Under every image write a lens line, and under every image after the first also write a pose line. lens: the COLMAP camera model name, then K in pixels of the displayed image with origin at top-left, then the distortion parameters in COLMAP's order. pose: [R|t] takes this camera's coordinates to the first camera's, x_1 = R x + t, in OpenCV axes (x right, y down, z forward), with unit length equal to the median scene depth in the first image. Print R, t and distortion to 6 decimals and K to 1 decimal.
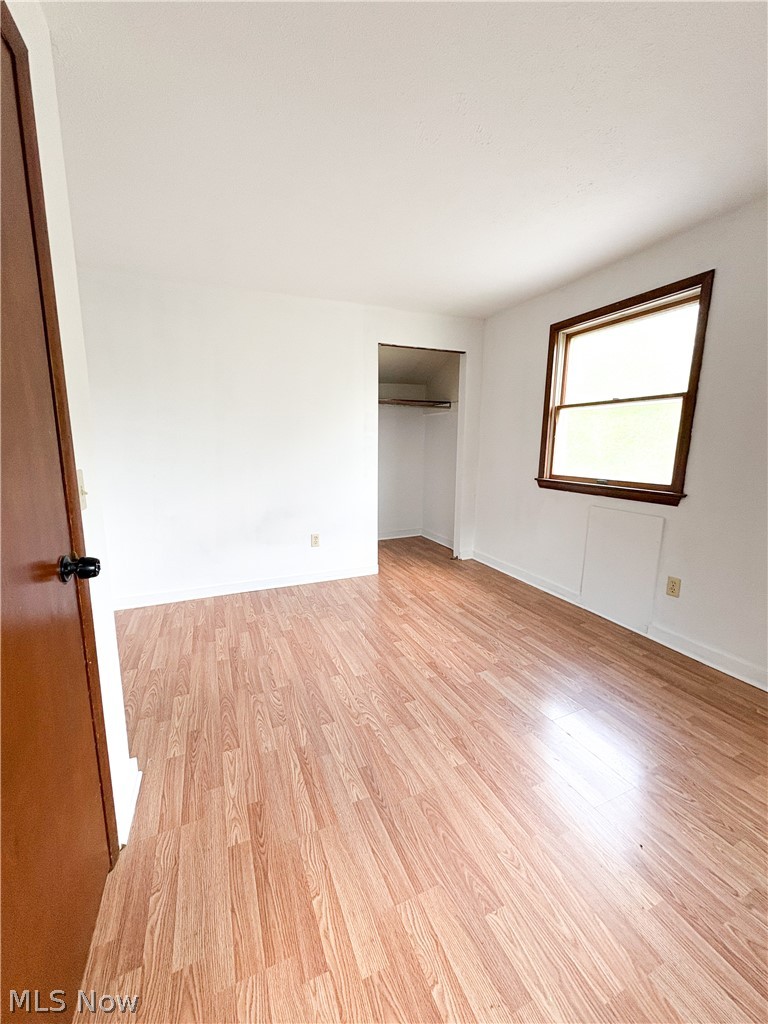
lens RADIAL K [[407.1, 0, 384.8], [0, 407.1, 511.8], [0, 0, 1]] dist [-0.003440, 0.000440]
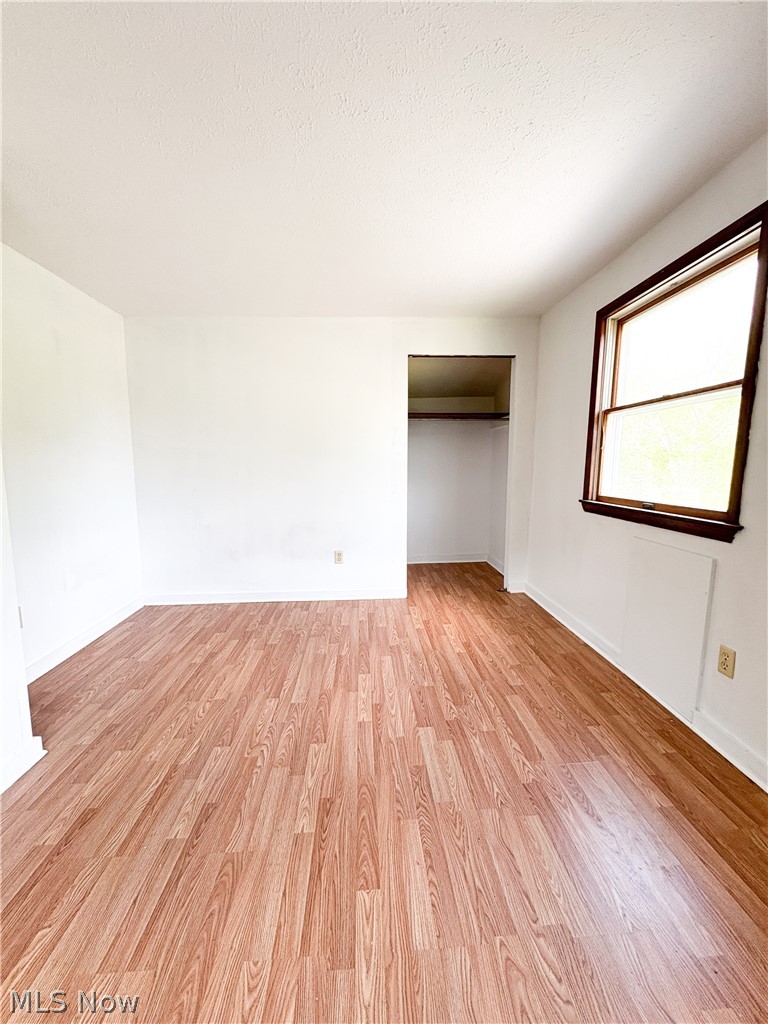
lens RADIAL K [[407.1, 0, 384.8], [0, 407.1, 511.8], [0, 0, 1]] dist [-0.003440, 0.000440]
pose [[0.938753, 0.034773, -0.342831, 0.355251], [-0.051784, 0.997833, -0.040586, -0.007118], [0.340677, 0.055854, 0.938520, 0.137648]]
